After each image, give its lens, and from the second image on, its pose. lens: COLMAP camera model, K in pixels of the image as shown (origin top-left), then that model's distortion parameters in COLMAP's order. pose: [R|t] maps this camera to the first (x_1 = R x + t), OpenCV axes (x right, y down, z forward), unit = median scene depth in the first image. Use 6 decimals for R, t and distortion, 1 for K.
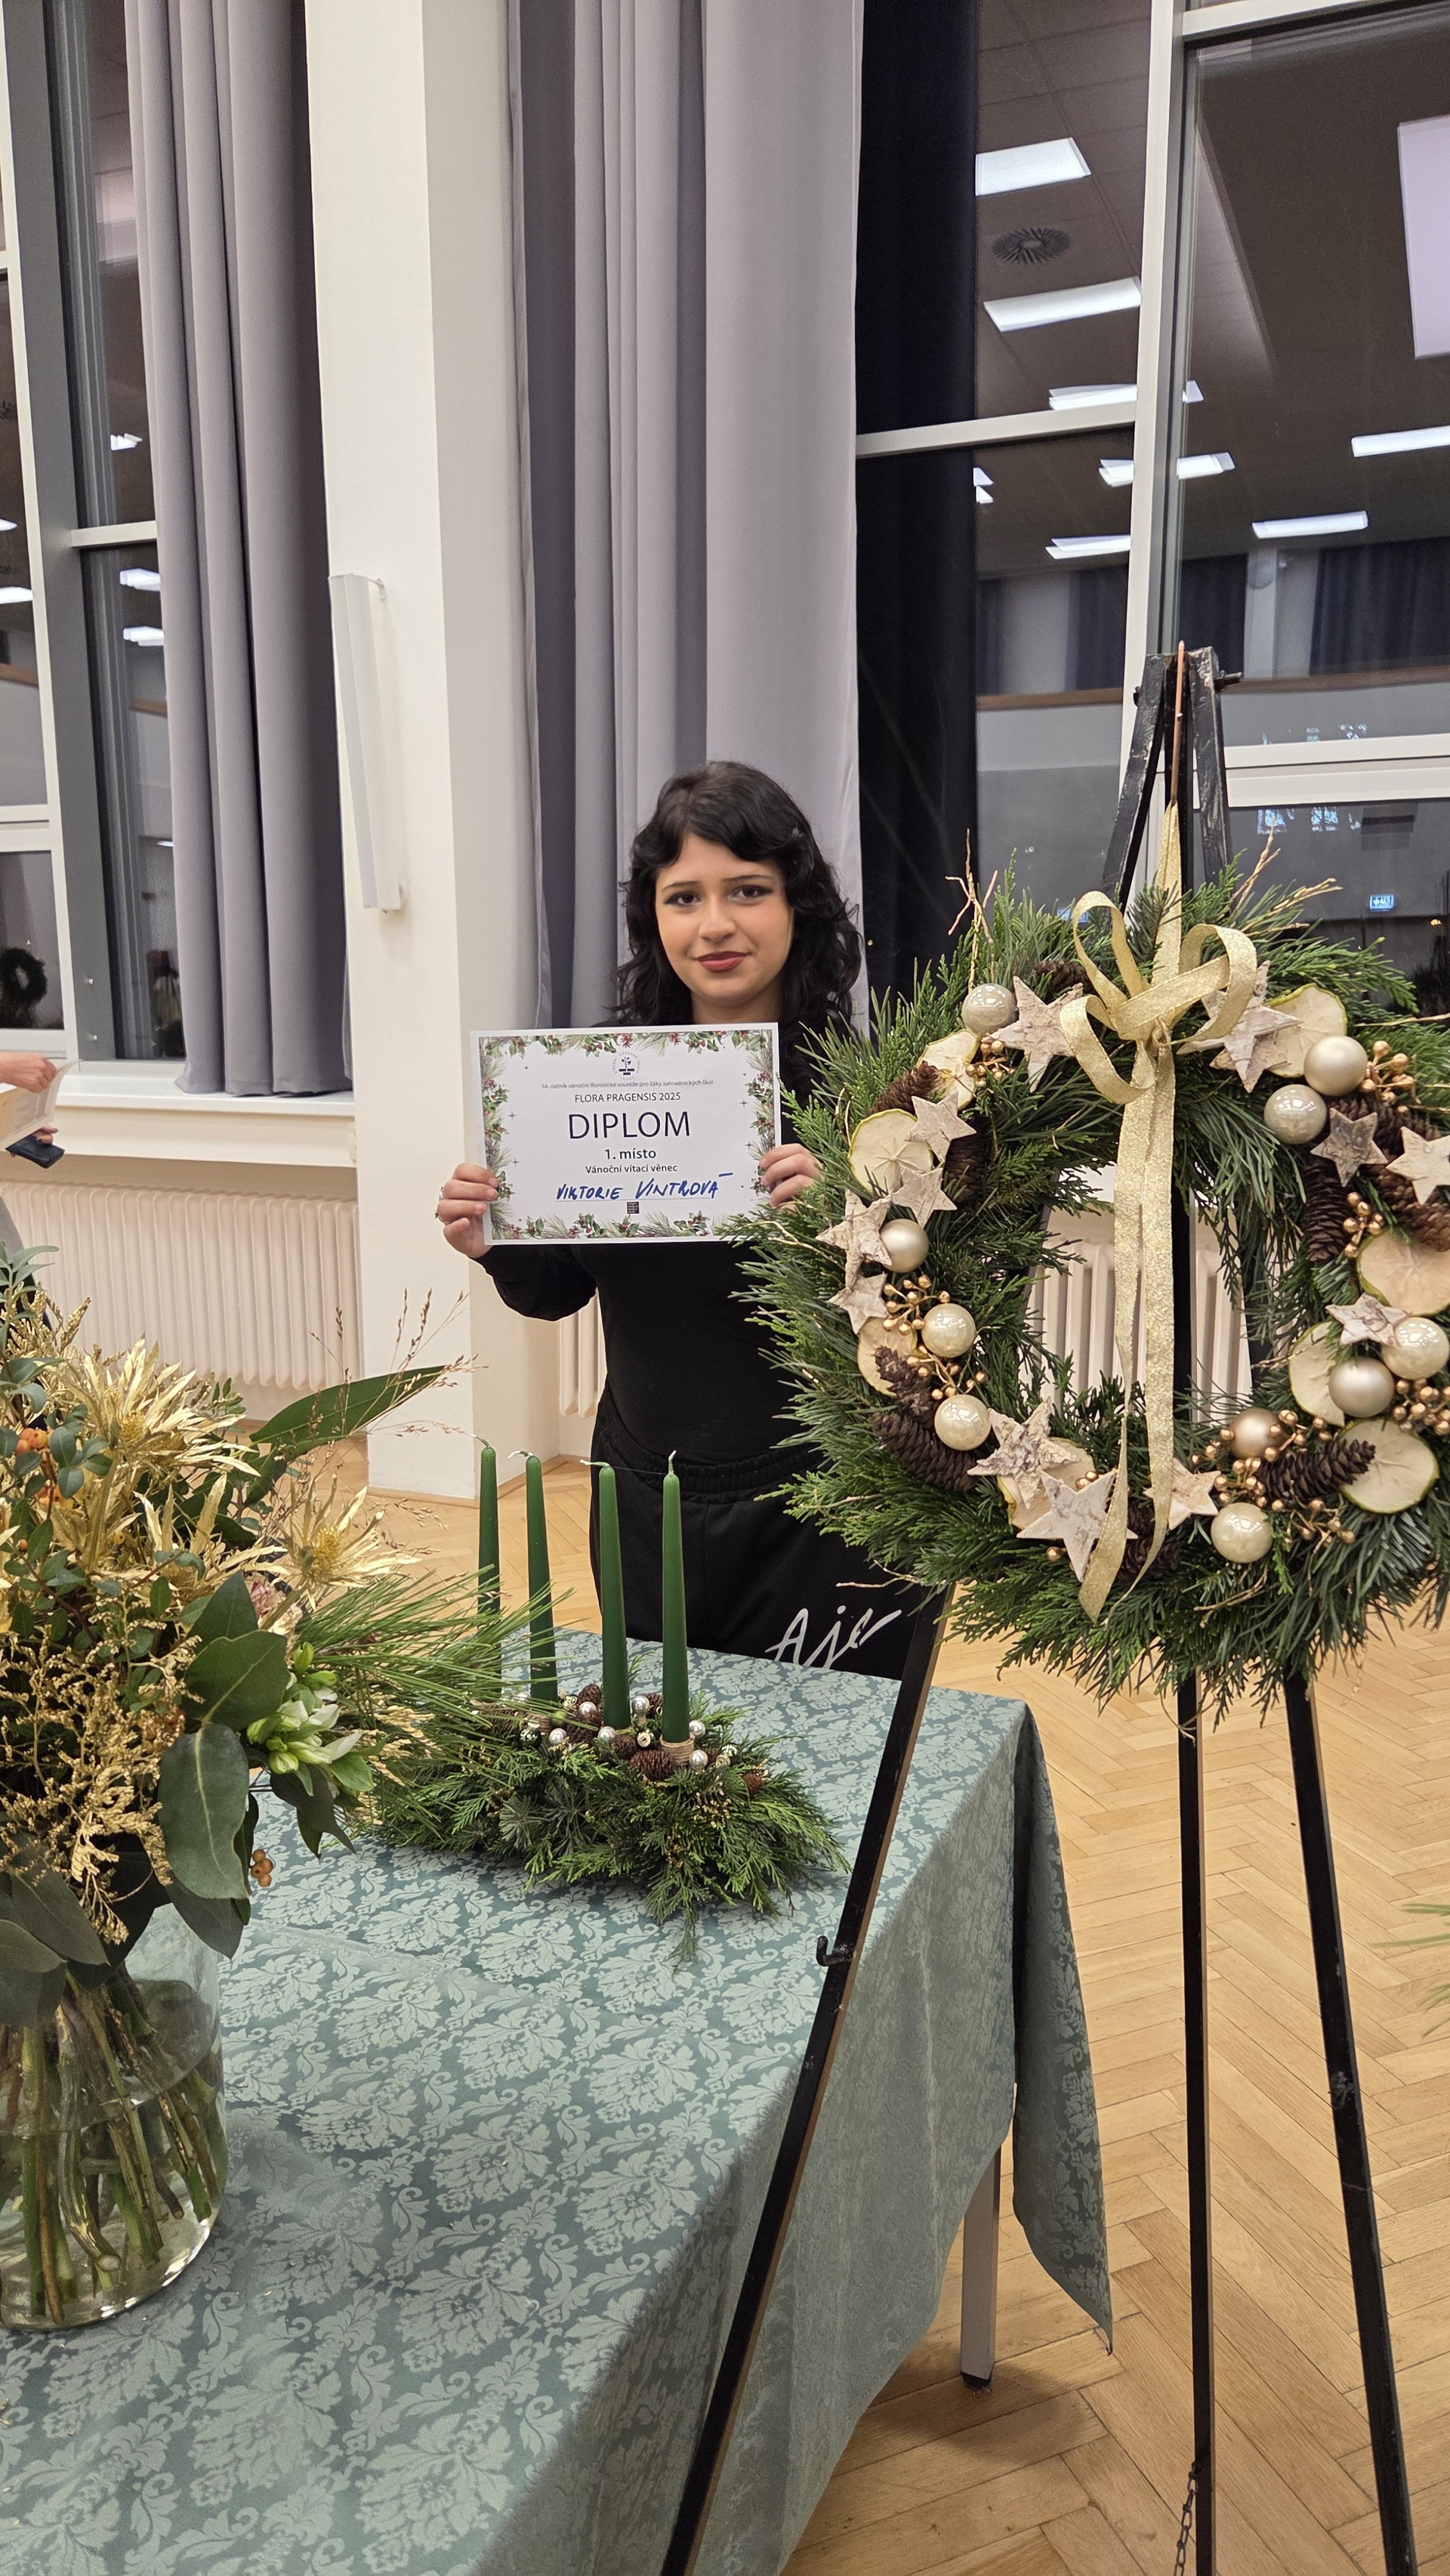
lens RADIAL K [[1773.6, 0, 725.0], [0, 1773.6, 1288.0], [0, 0, 1]] dist [0.054918, -0.042465]
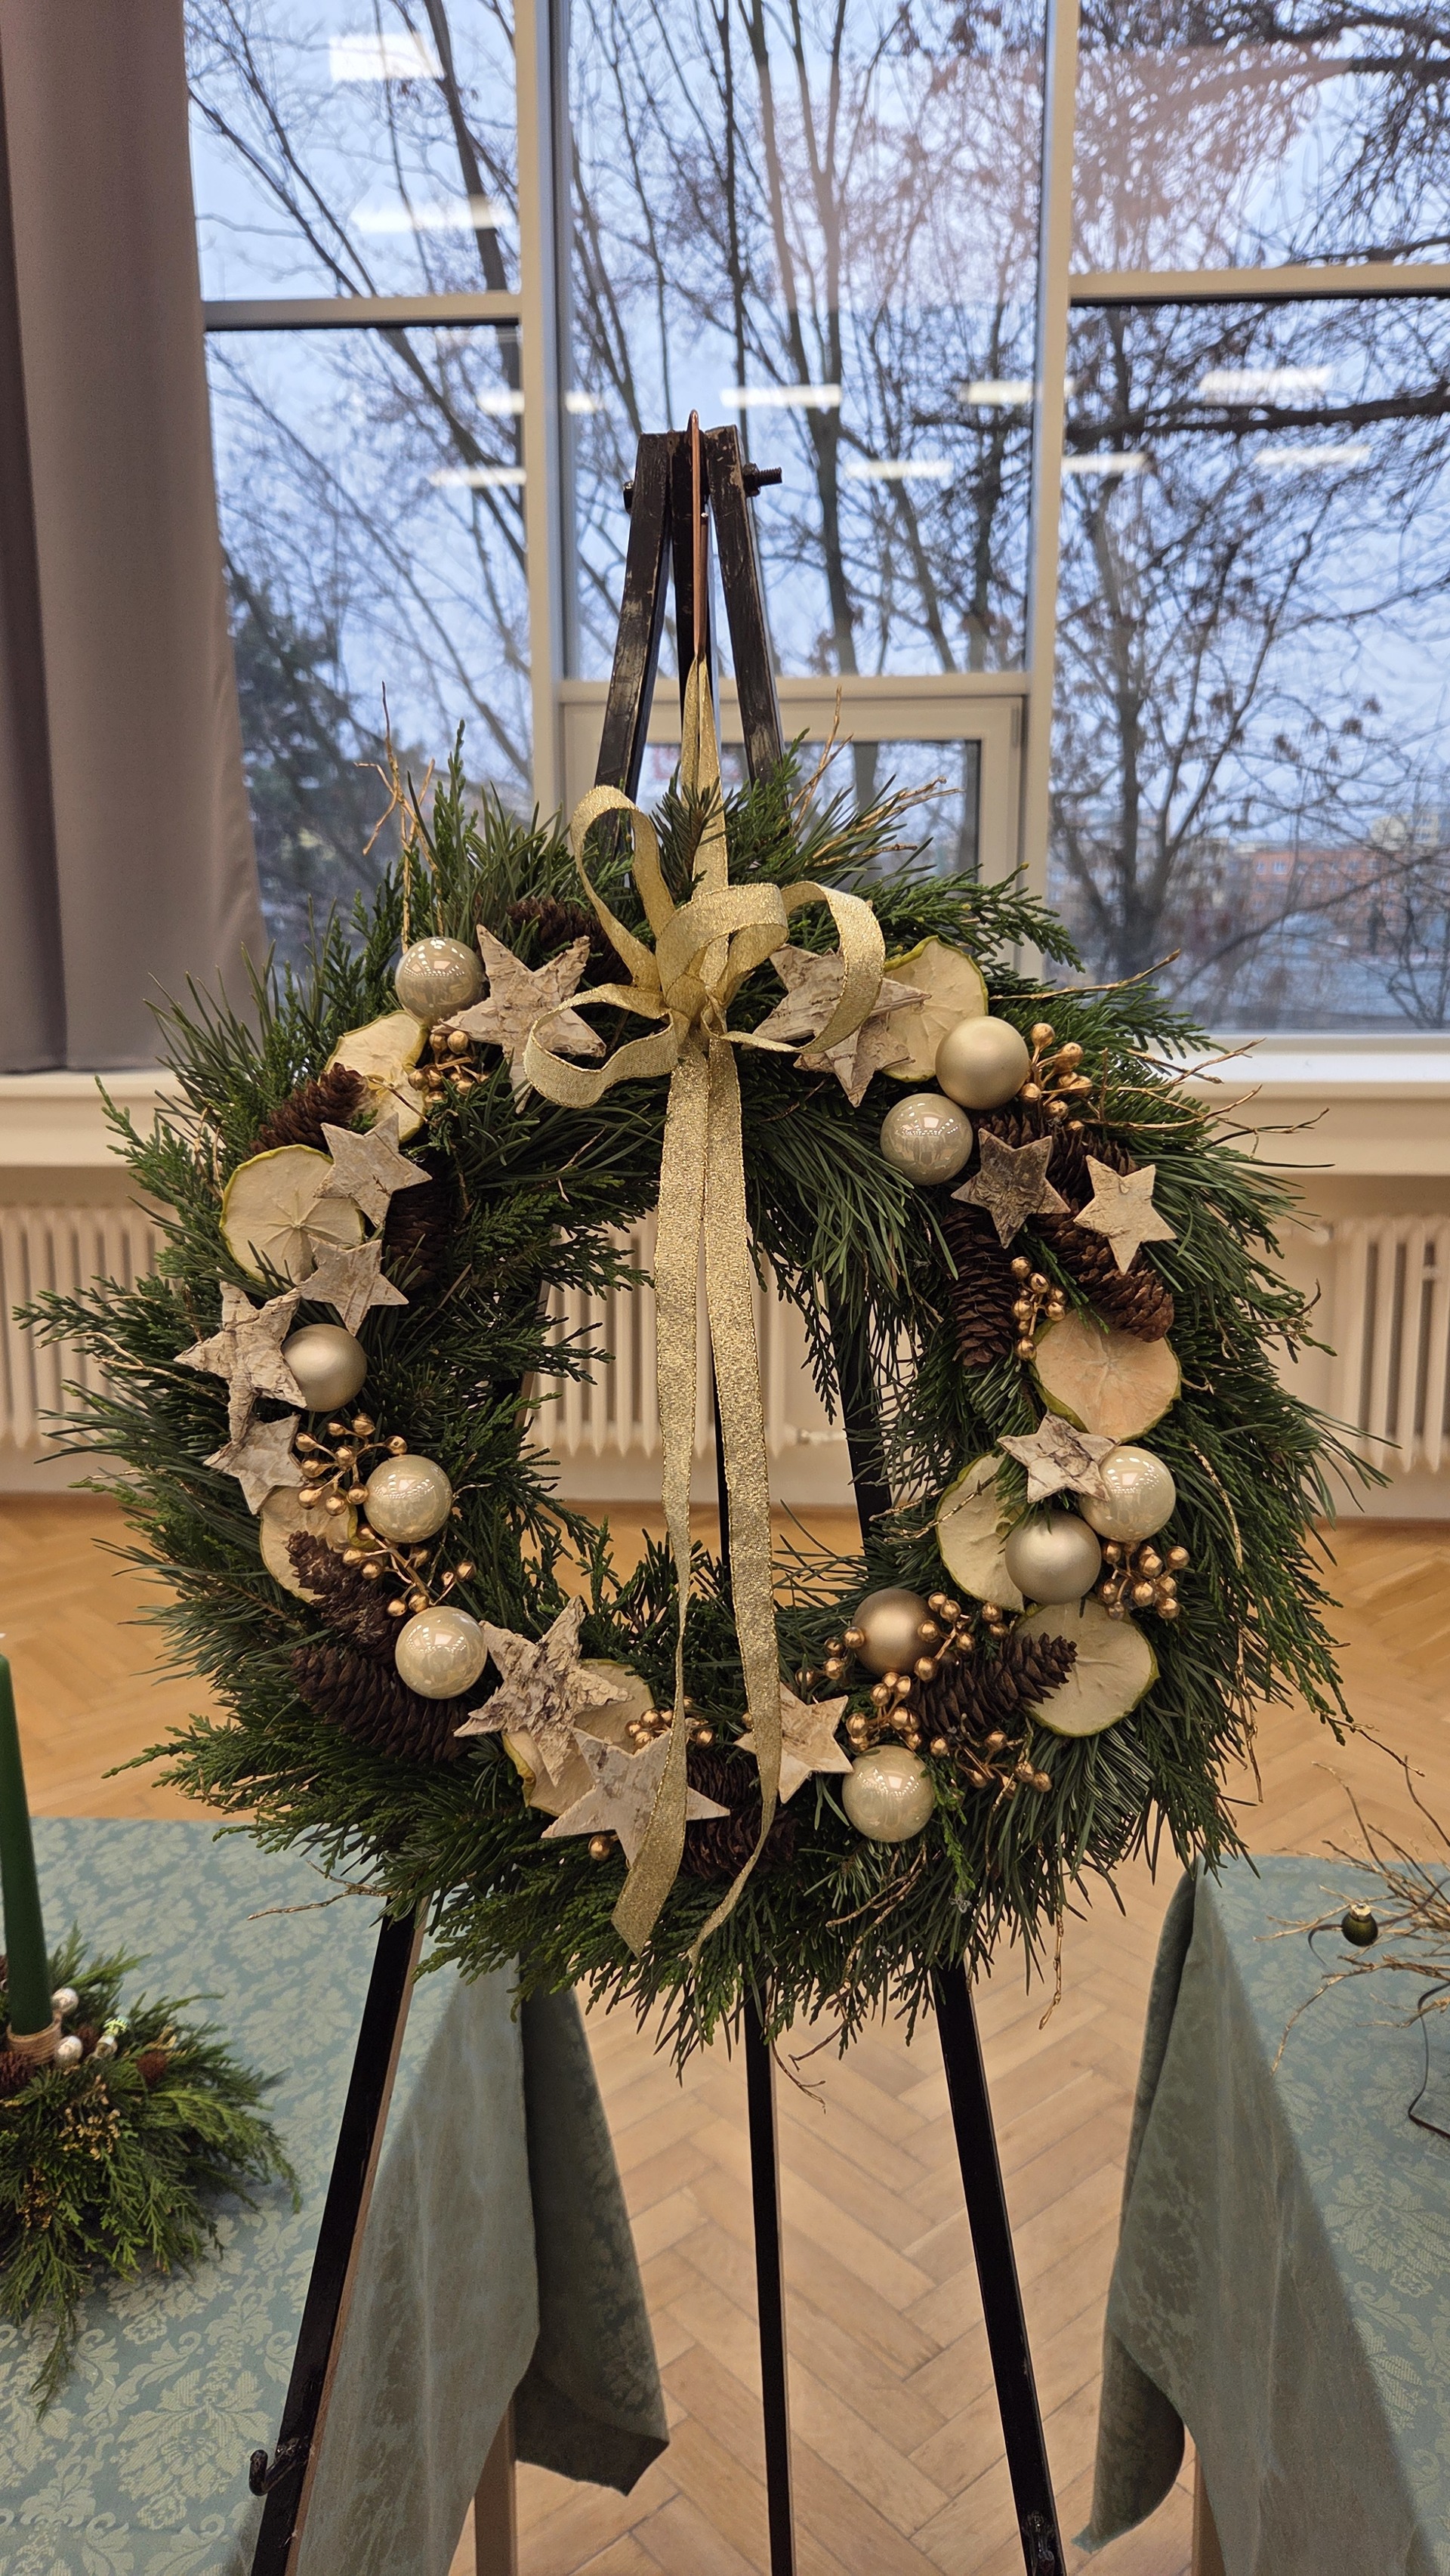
lens RADIAL K [[1773.6, 0, 725.0], [0, 1773.6, 1288.0], [0, 0, 1]] dist [0.054918, -0.042465]
pose [[0.946778, -0.067594, 0.314710, 0.041555], [0.059617, 0.997611, 0.034916, -0.066162], [-0.316318, -0.014295, 0.948545, 0.387178]]
